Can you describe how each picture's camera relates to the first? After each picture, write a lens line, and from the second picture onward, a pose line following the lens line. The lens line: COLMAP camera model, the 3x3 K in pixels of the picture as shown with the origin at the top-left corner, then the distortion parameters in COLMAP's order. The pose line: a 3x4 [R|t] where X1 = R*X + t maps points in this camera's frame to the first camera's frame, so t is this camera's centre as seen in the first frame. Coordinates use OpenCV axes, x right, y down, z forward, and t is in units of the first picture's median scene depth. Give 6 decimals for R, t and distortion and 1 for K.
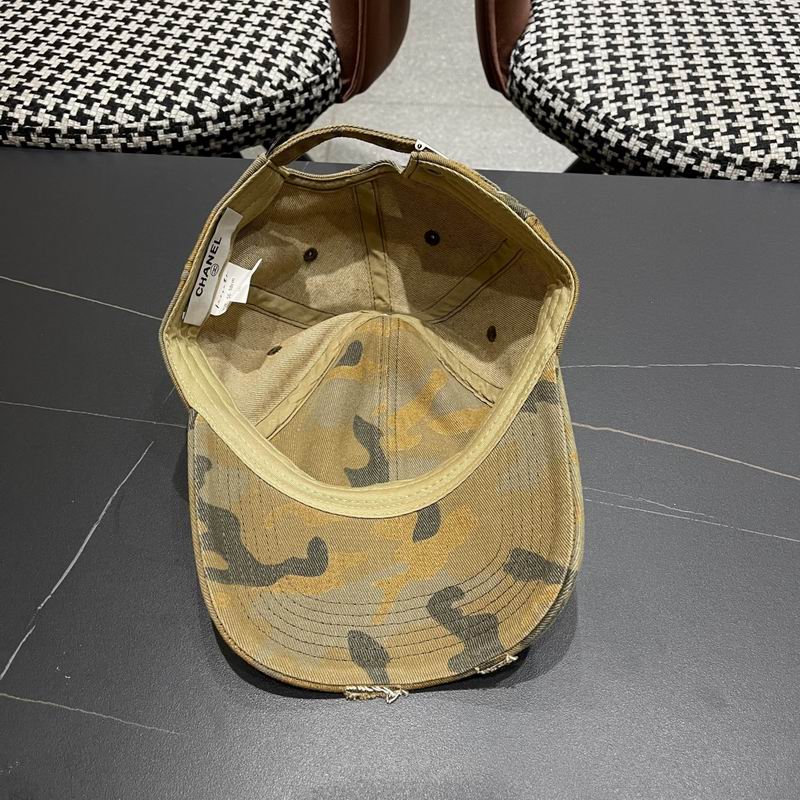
lens RADIAL K [[863.8, 0, 398.8], [0, 863.8, 407.4], [0, 0, 1]] dist [0.024821, 0.000000]
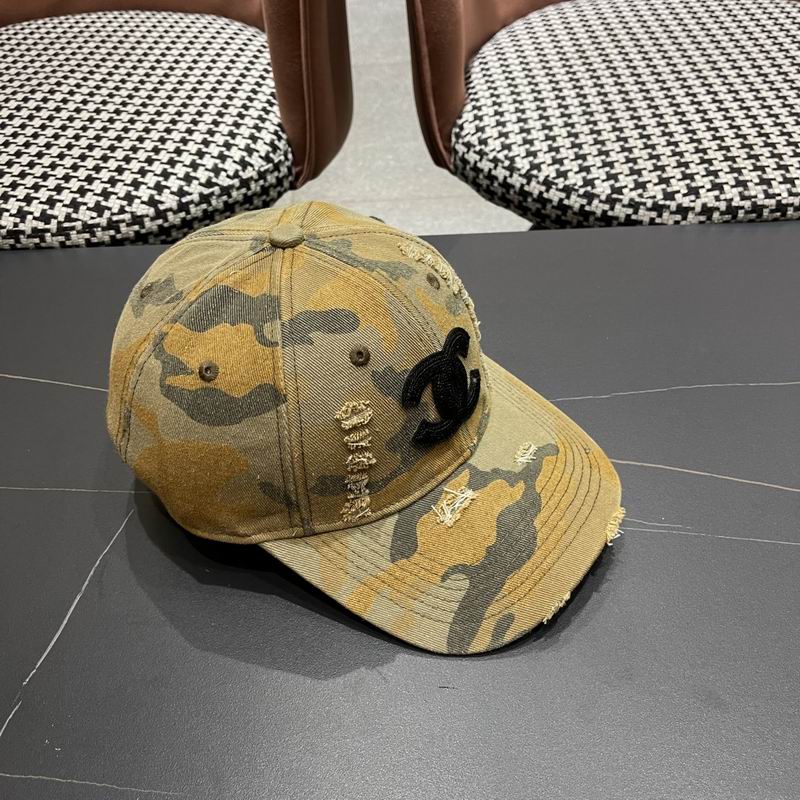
lens RADIAL K [[863.8, 0, 412.0], [0, 863.8, 406.8], [0, 0, 1]] dist [0.024821, 0.000000]
pose [[0.994809, -0.089878, 0.047722, -0.000158], [0.094939, 0.988549, -0.117295, 0.050229], [-0.036633, 0.121216, 0.991950, -0.013574]]
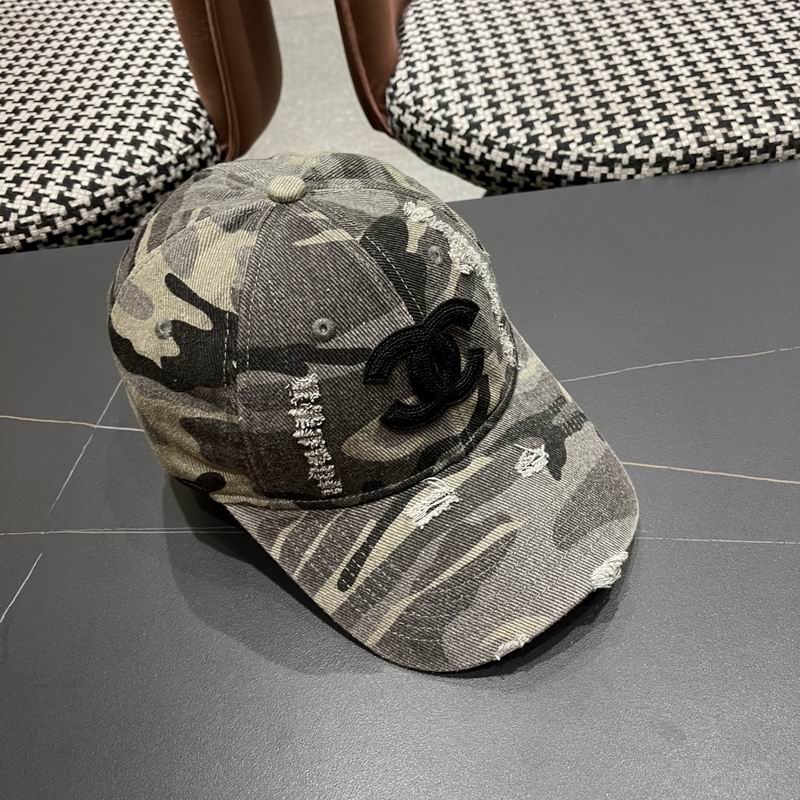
lens RADIAL K [[863.8, 0, 403.4], [0, 863.8, 408.1], [0, 0, 1]] dist [0.024821, 0.000000]
pose [[0.985427, -0.168426, 0.023795, 0.072000], [0.169550, 0.983816, -0.057955, 0.004211], [-0.013648, 0.061145, 0.998036, 0.046192]]
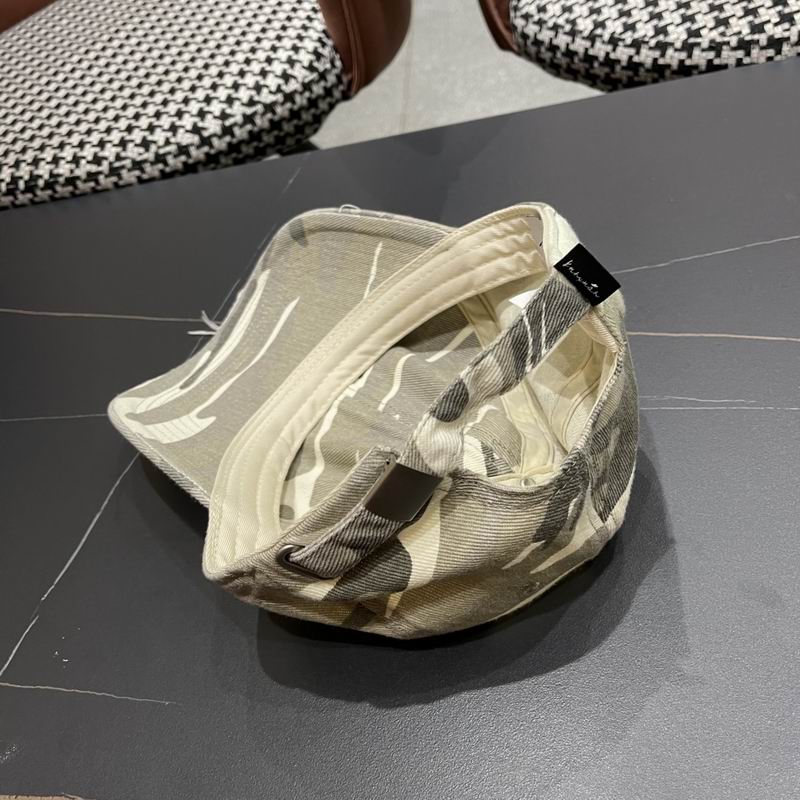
lens RADIAL K [[863.8, 0, 396.2], [0, 863.8, 414.4], [0, 0, 1]] dist [0.024821, 0.000000]
pose [[0.968651, -0.167142, -0.183792, 0.119129], [0.153762, 0.984454, -0.084892, 0.106965], [0.195124, 0.053971, 0.979293, 0.065696]]
